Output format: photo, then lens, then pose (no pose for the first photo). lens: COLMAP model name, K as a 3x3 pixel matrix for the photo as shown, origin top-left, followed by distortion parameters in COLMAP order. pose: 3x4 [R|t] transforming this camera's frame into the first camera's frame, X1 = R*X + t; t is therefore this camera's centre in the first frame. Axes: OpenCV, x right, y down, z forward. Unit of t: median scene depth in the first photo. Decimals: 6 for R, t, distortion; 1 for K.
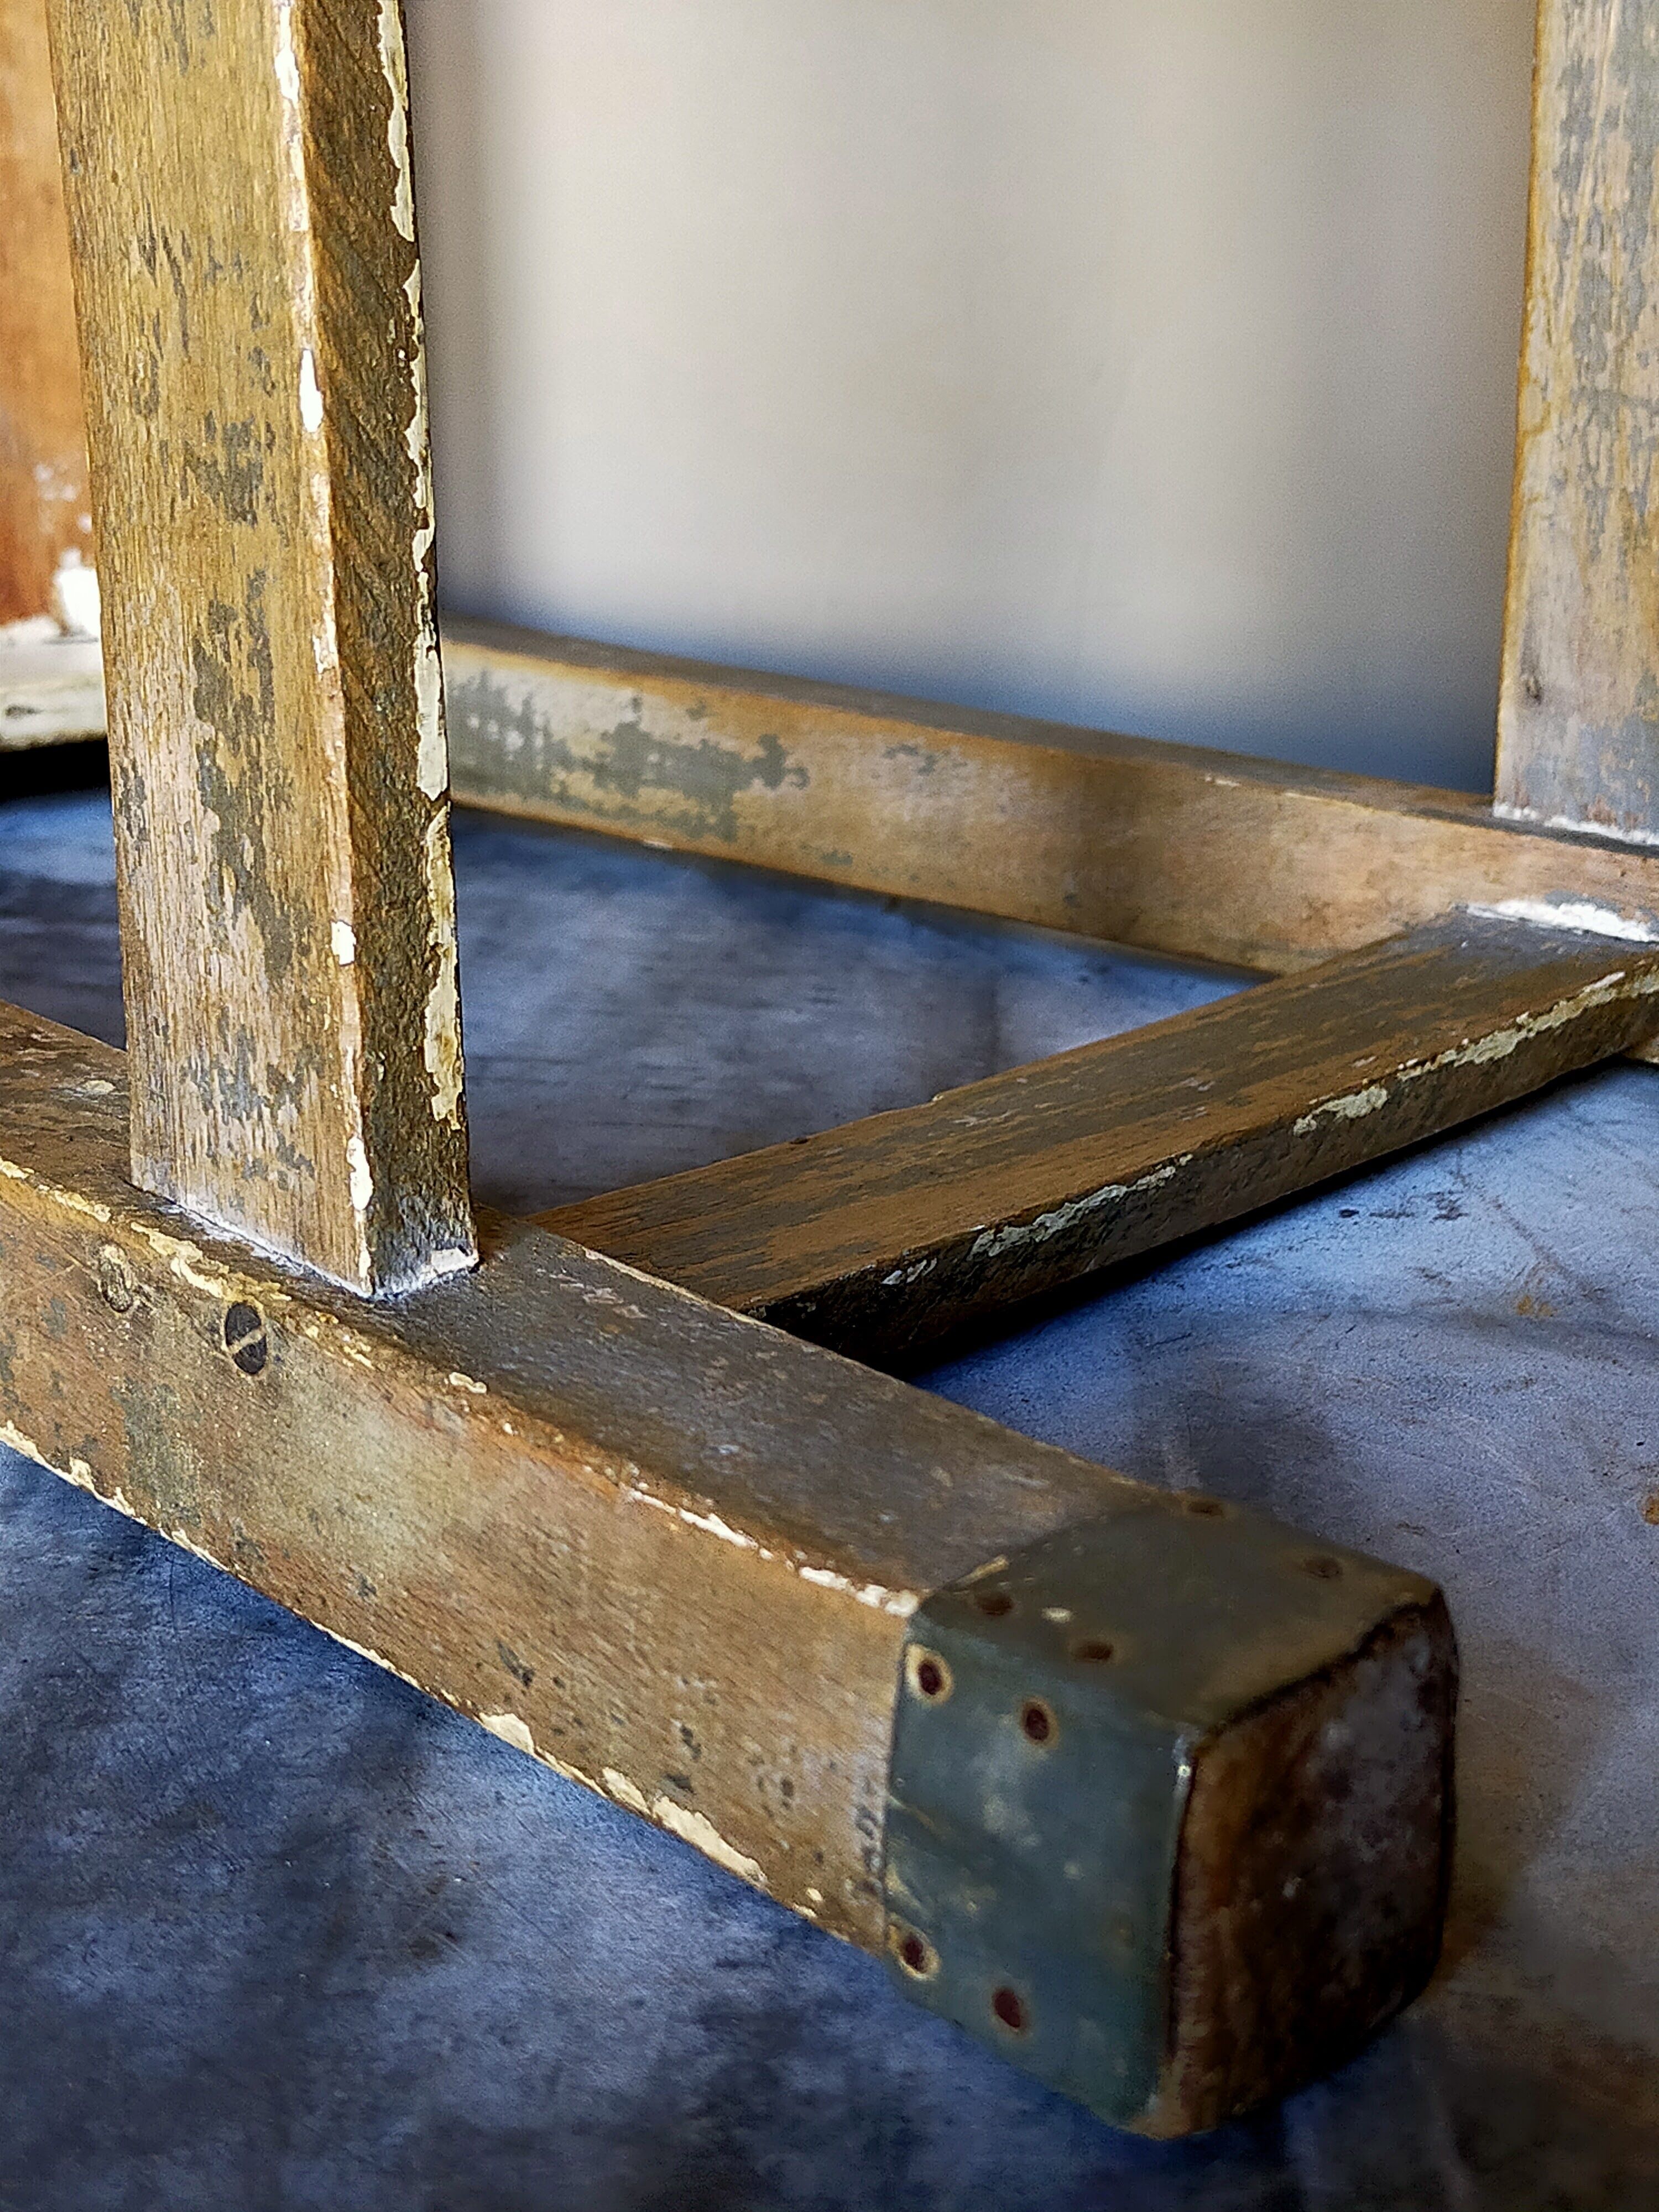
lens RADIAL K [[3340.6, 0, 859.9], [0, 3340.6, 1112.4], [0, 0, 1]] dist [0.138626, -0.399564]
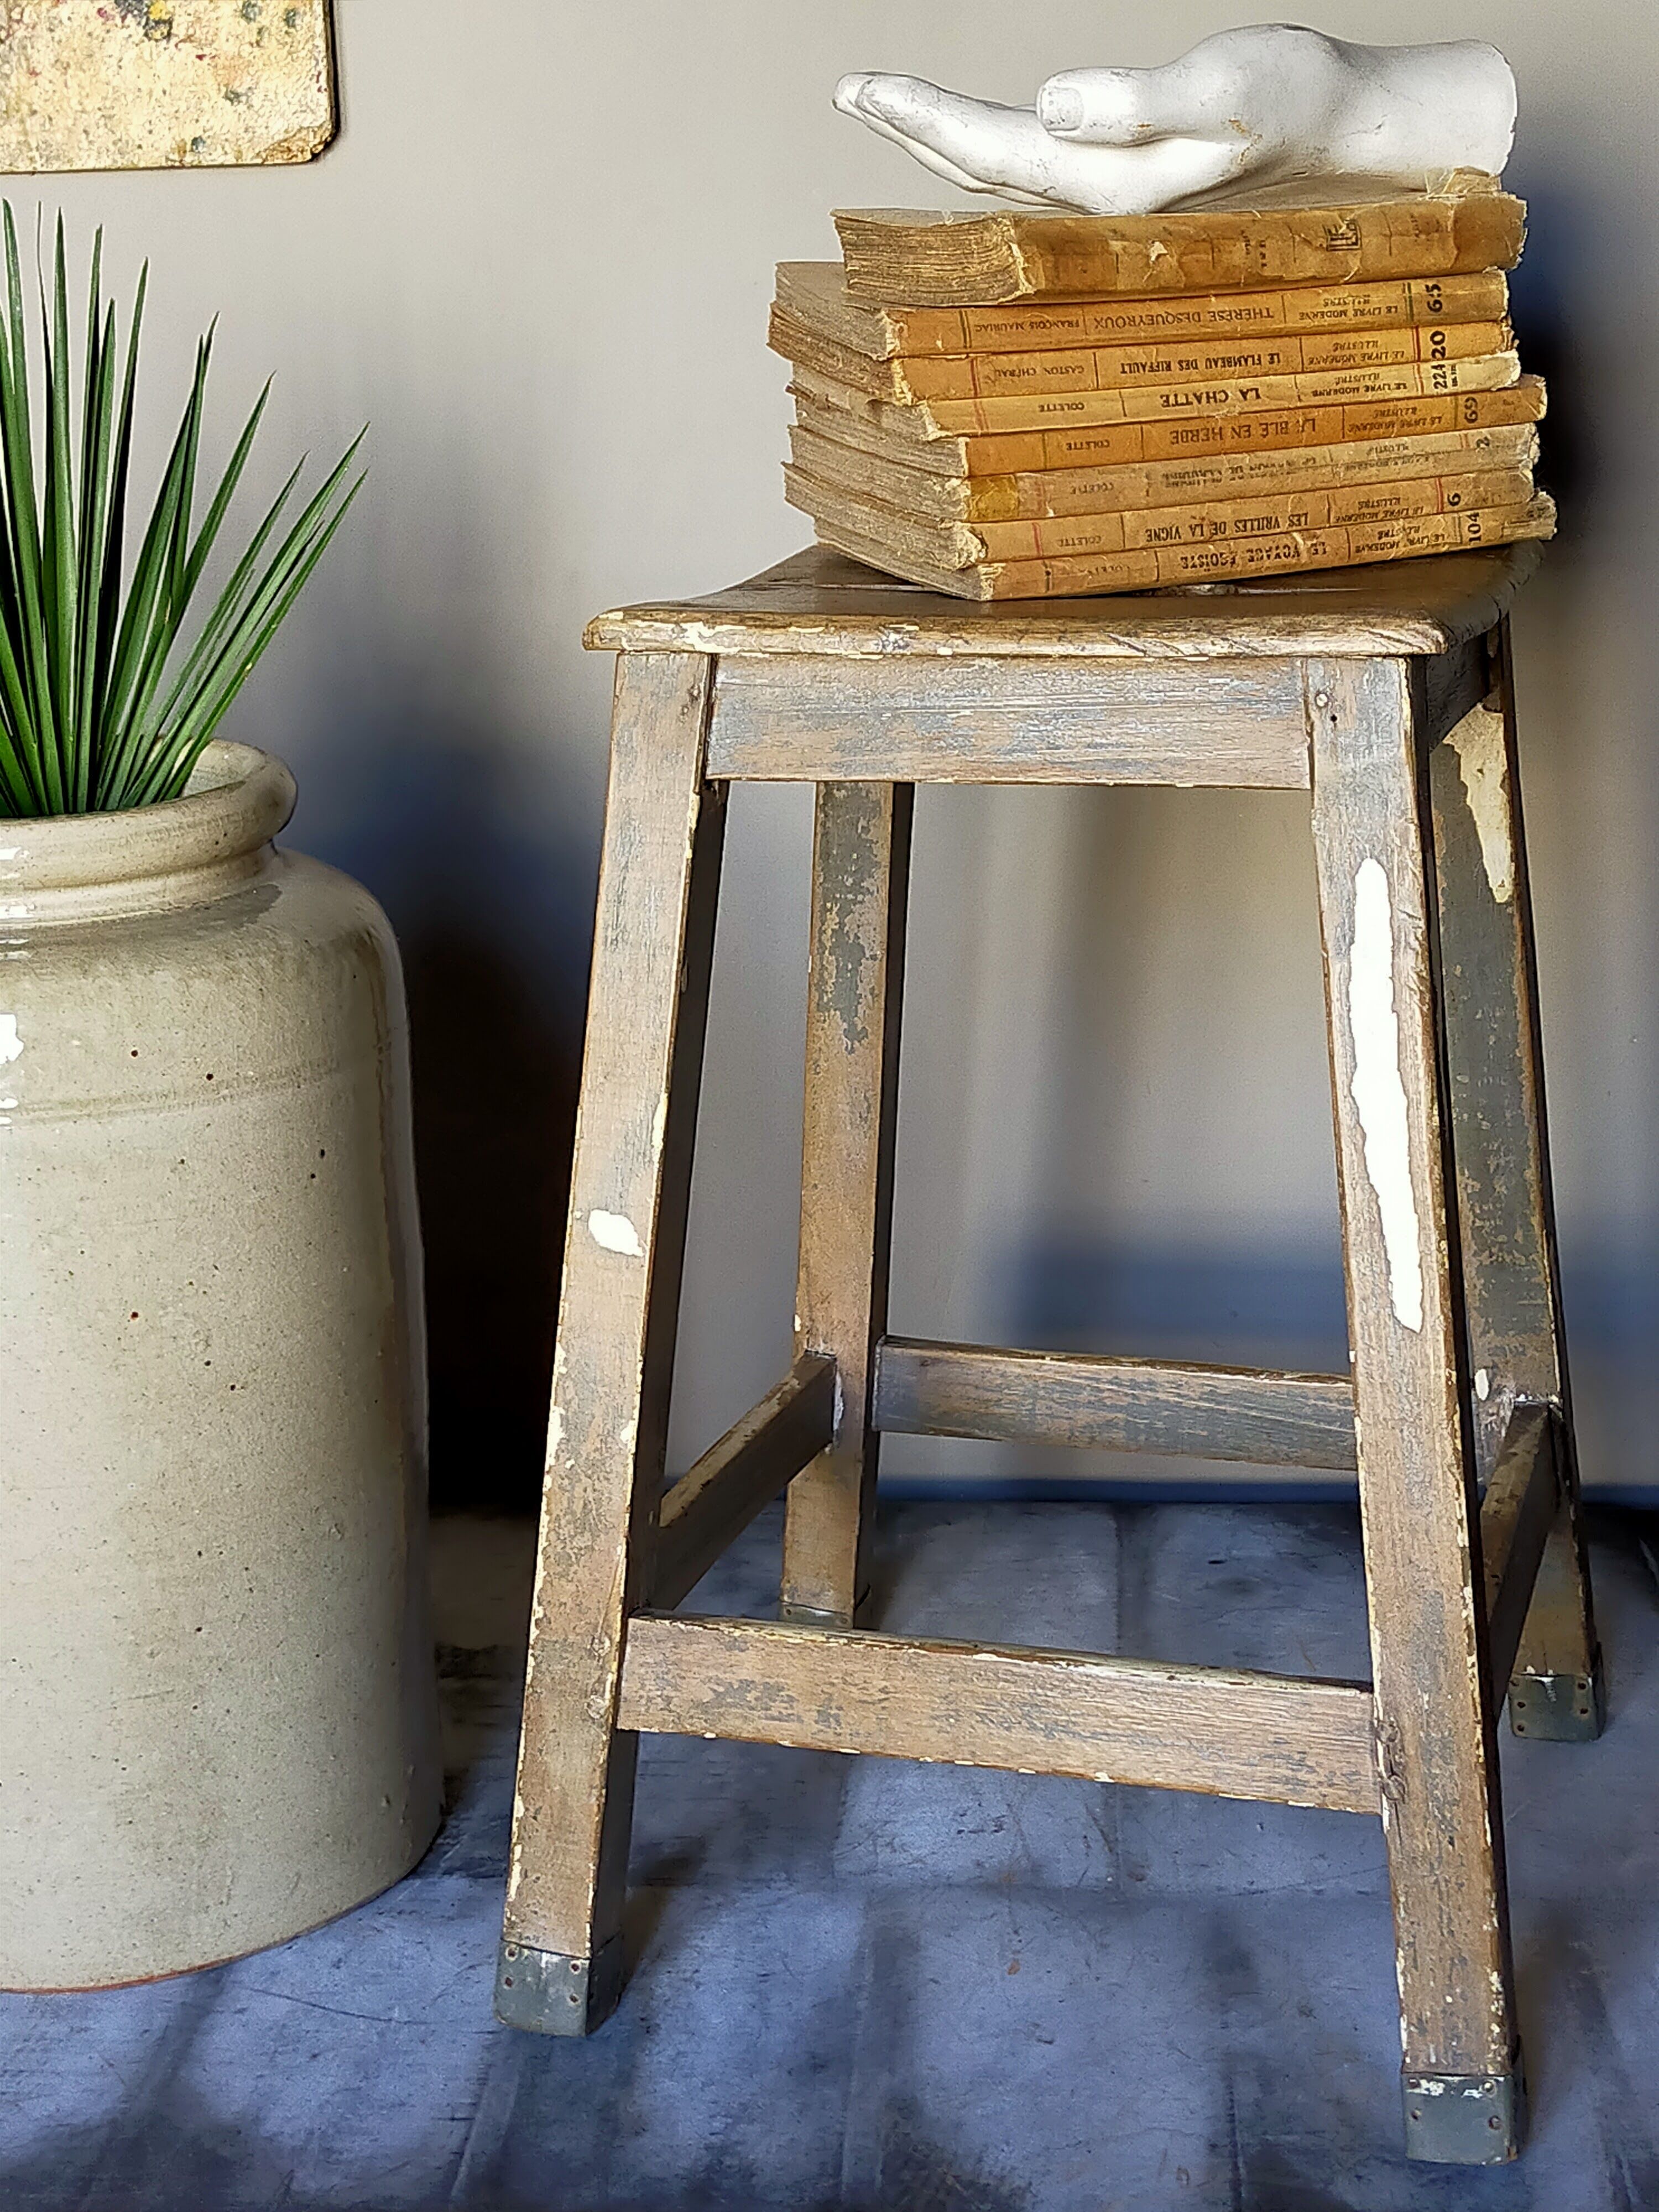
lens RADIAL K [[3305.7, 0, 838.7], [0, 3305.7, 1092.8], [0, 0, 1]] dist [0.106943, -0.237589]
pose [[0.194169, 0.608432, 0.769486, -3.215405], [-0.980820, 0.134017, 0.141529, -0.765019], [-0.017013, -0.782208, 0.622785, -0.681181]]
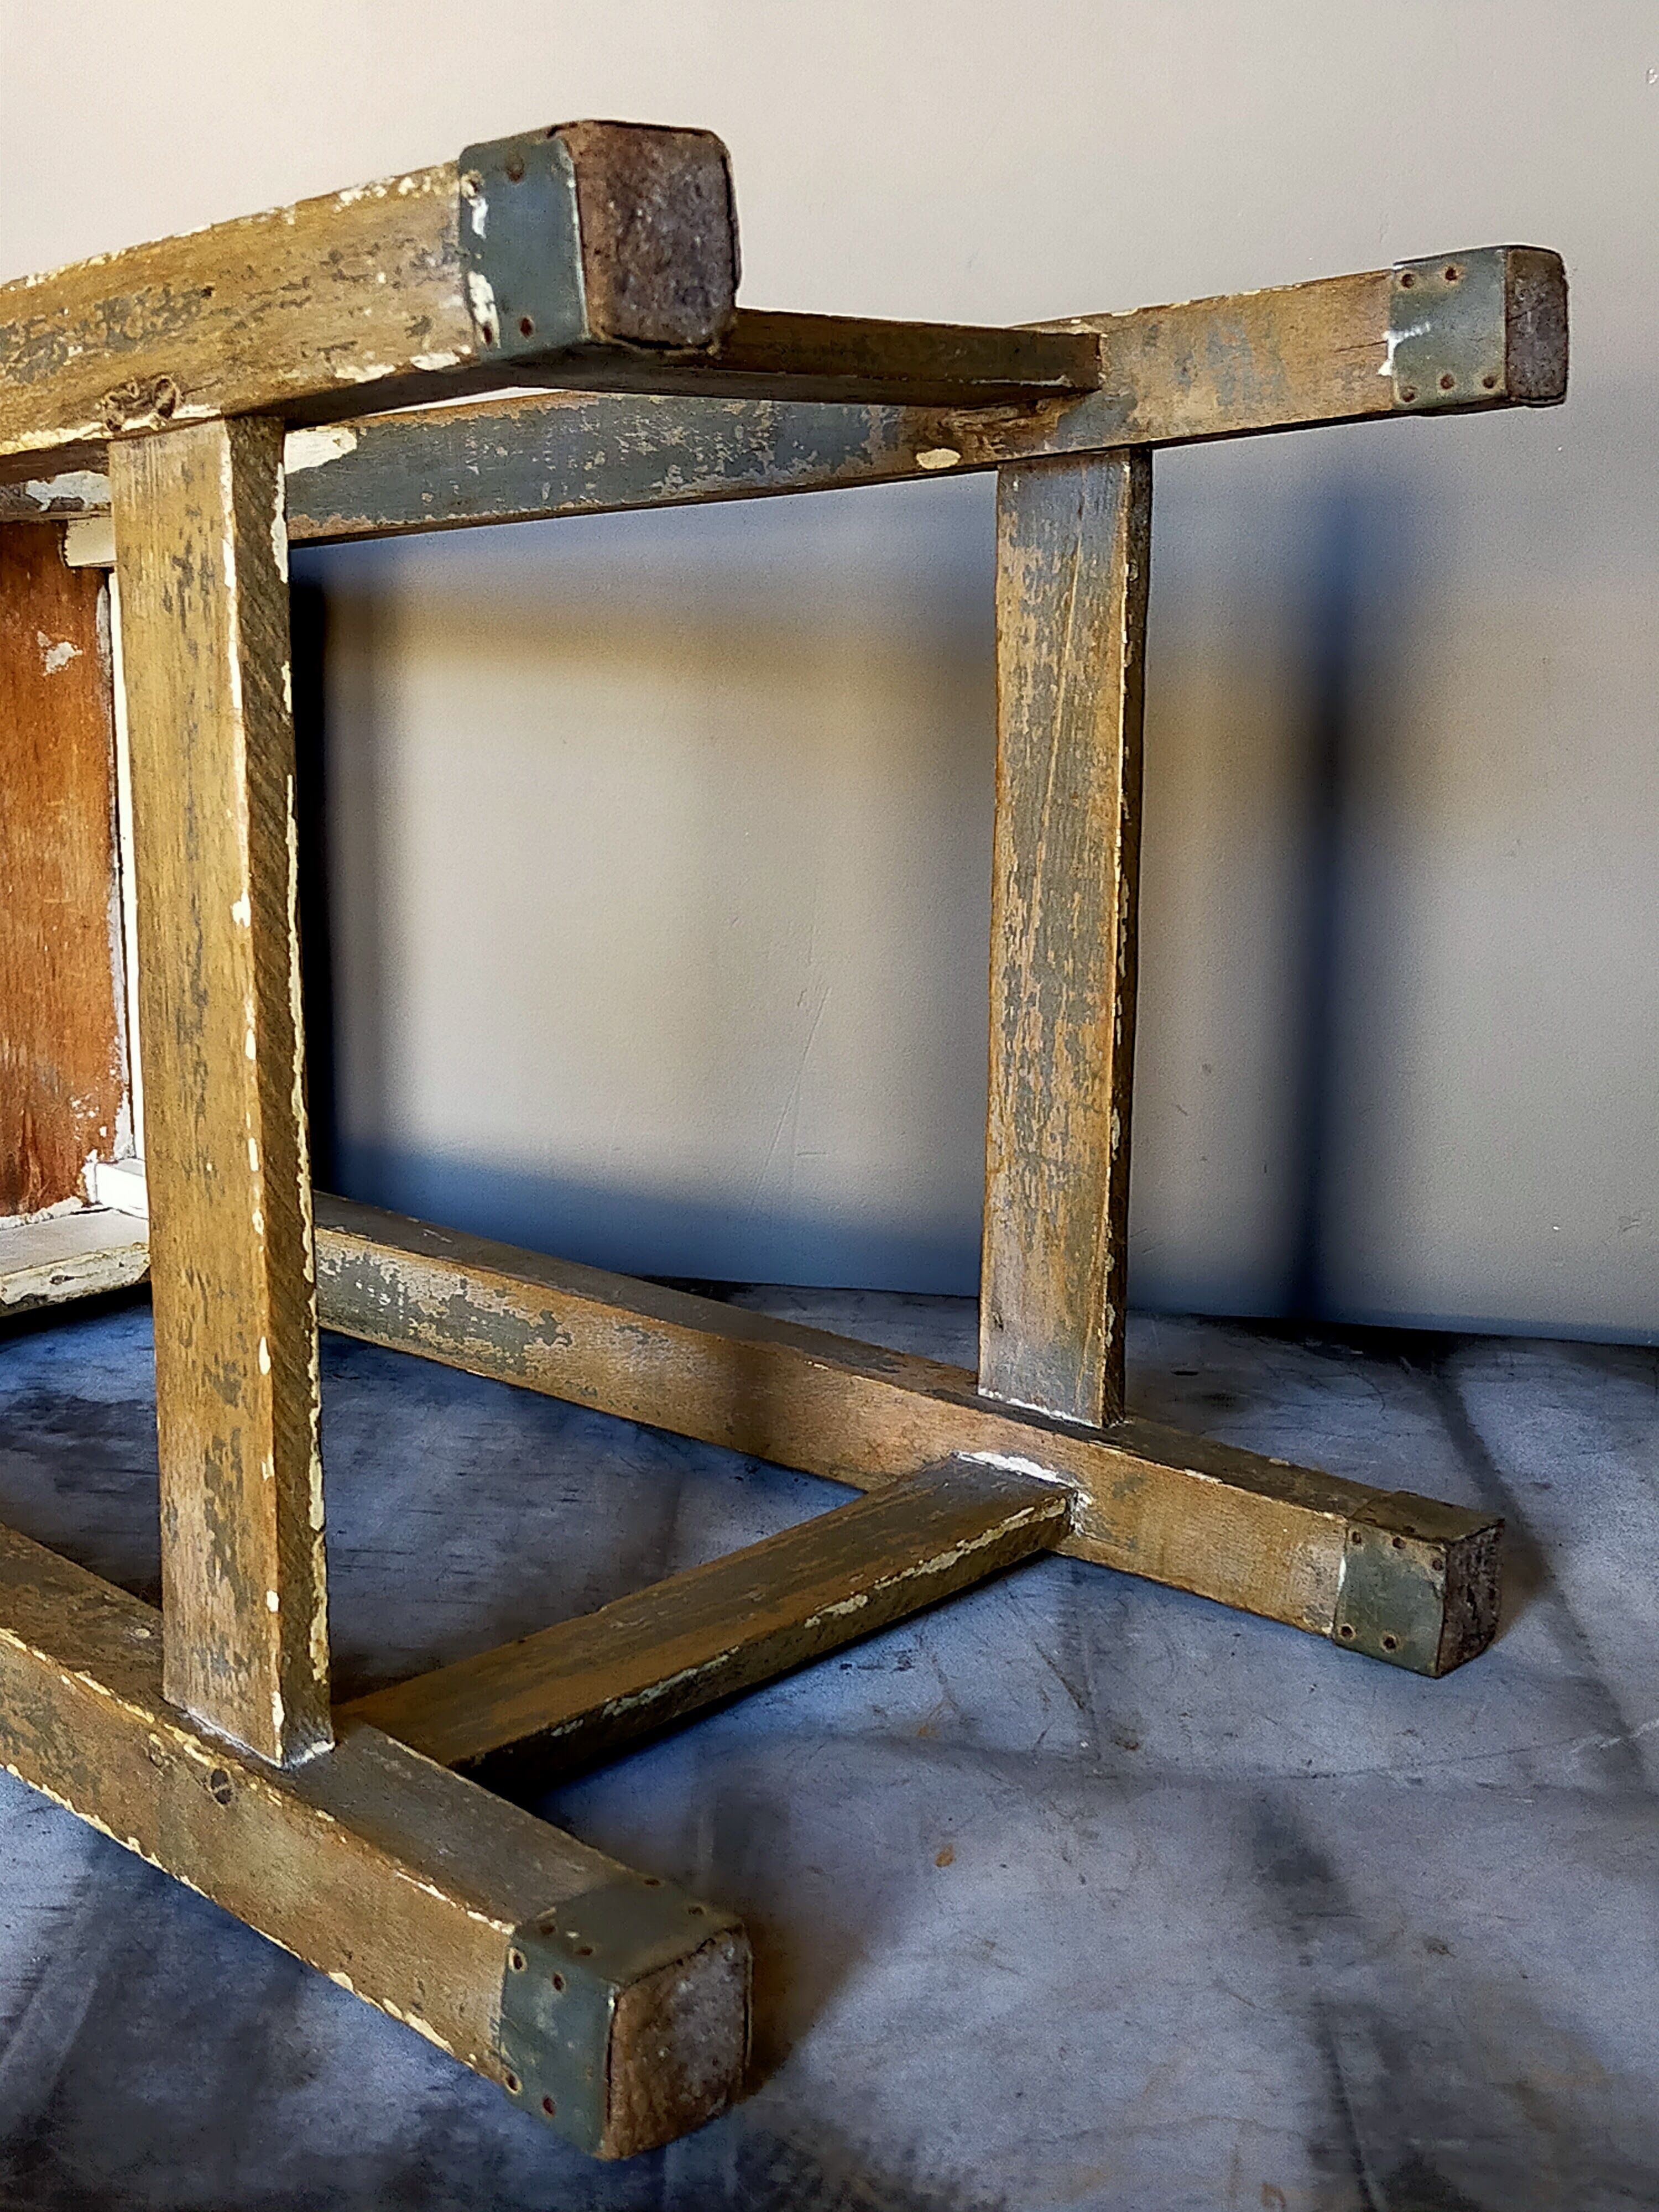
lens RADIAL K [[3300.9, 0, 858.0], [0, 3300.9, 1107.8], [0, 0, 1]] dist [0.107673, -0.185512]
pose [[0.999641, 0.010492, 0.024661, 0.155613], [-0.009048, 0.998280, -0.057926, -0.235142], [-0.025226, 0.057682, 0.998016, -1.083911]]
